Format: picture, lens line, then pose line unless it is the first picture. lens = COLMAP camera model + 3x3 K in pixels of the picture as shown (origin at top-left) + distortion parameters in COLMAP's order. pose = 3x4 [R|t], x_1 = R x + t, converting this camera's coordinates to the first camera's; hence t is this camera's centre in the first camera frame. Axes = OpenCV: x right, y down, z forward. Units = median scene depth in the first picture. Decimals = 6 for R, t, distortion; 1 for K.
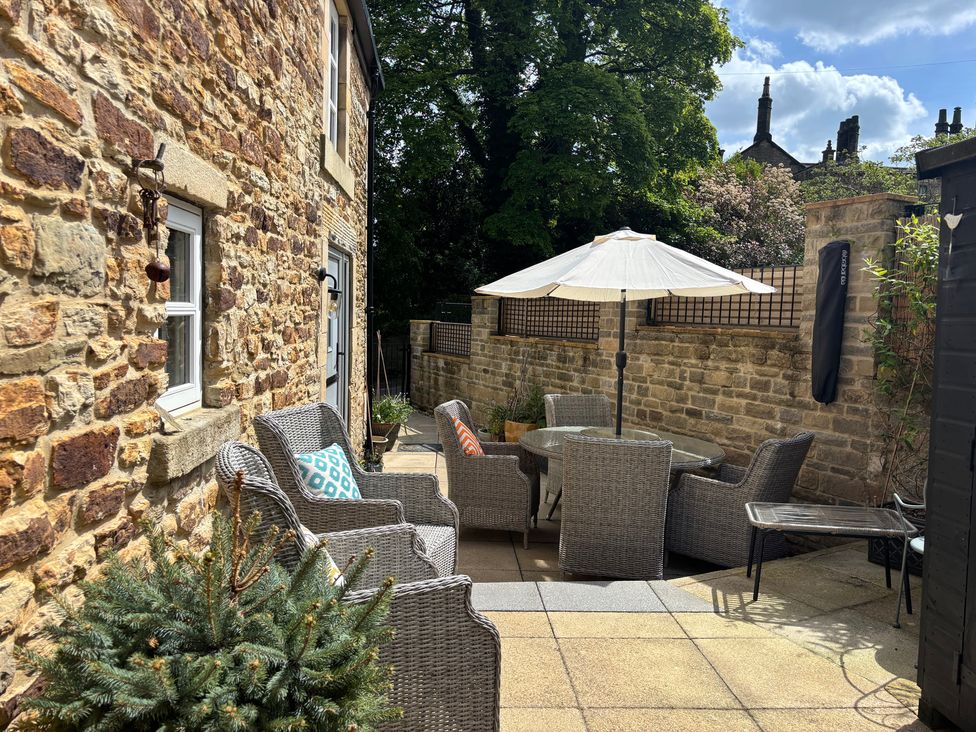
lens RADIAL K [[736.1, 0, 487.9], [0, 736.1, 365.2], [0, 0, 1]] dist [0.015448, -0.007056]
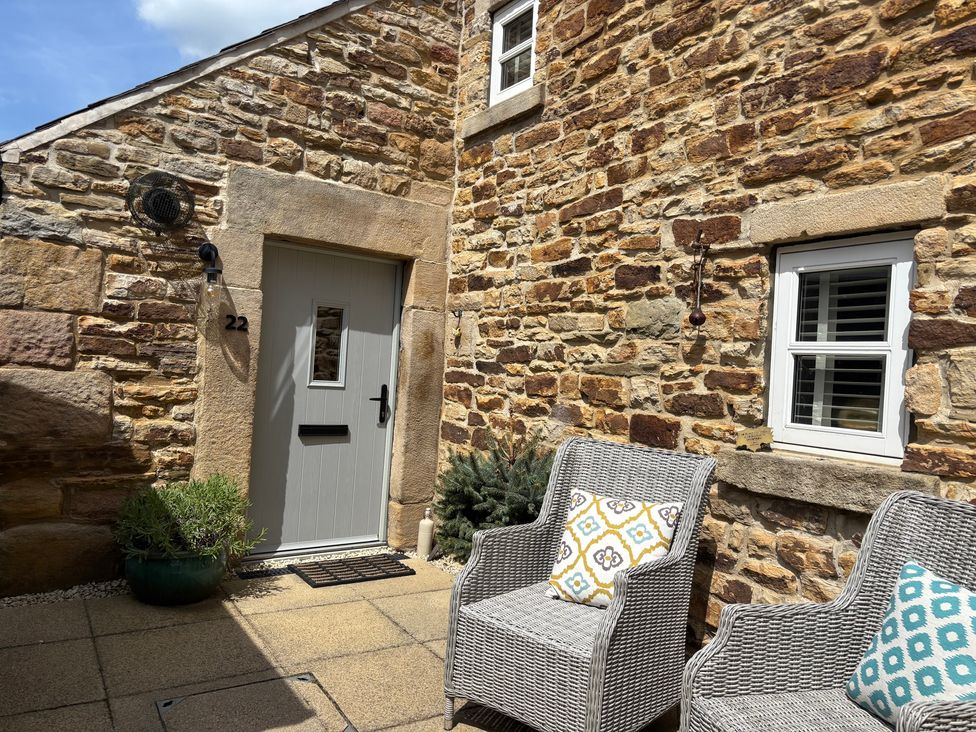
lens RADIAL K [[736.1, 0, 495.1], [0, 736.1, 363.3], [0, 0, 1]] dist [0.015448, -0.007056]
pose [[-0.860772, -0.081148, -0.502481, 0.418468], [-0.117198, 0.992282, 0.040518, -0.037721], [0.495314, 0.093767, -0.863639, 1.446277]]
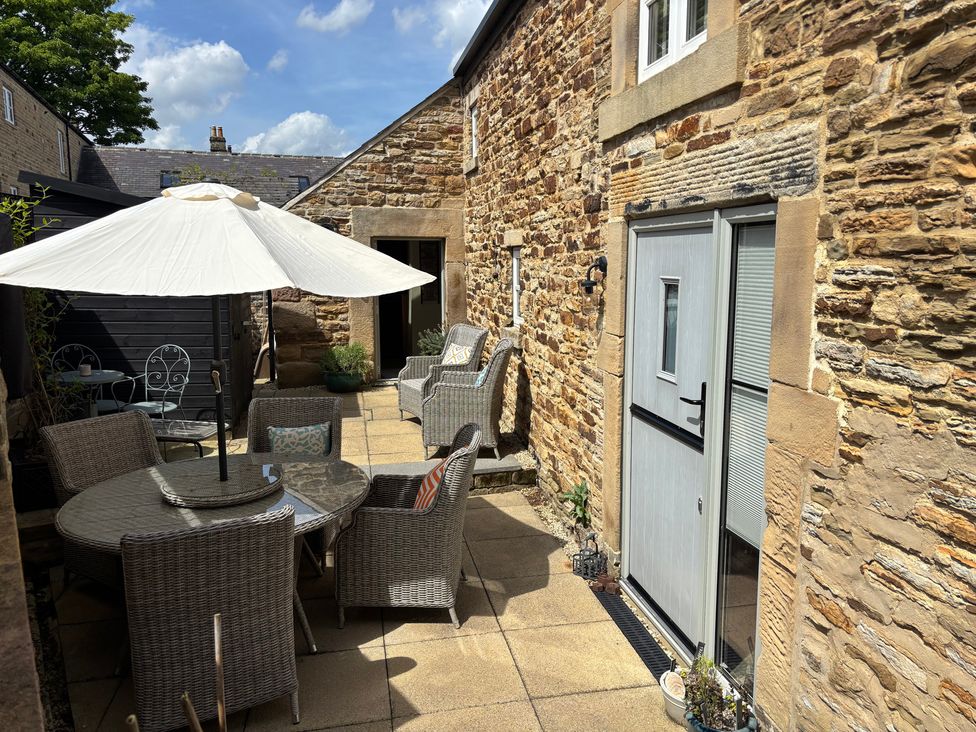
lens RADIAL K [[736.1, 0, 485.1], [0, 736.1, 369.0], [0, 0, 1]] dist [0.015448, -0.007056]
pose [[-0.990118, -0.005612, -0.140126, 0.067990], [-0.036565, 0.974969, 0.219314, -0.327008], [0.135388, 0.222270, -0.965539, 3.197232]]
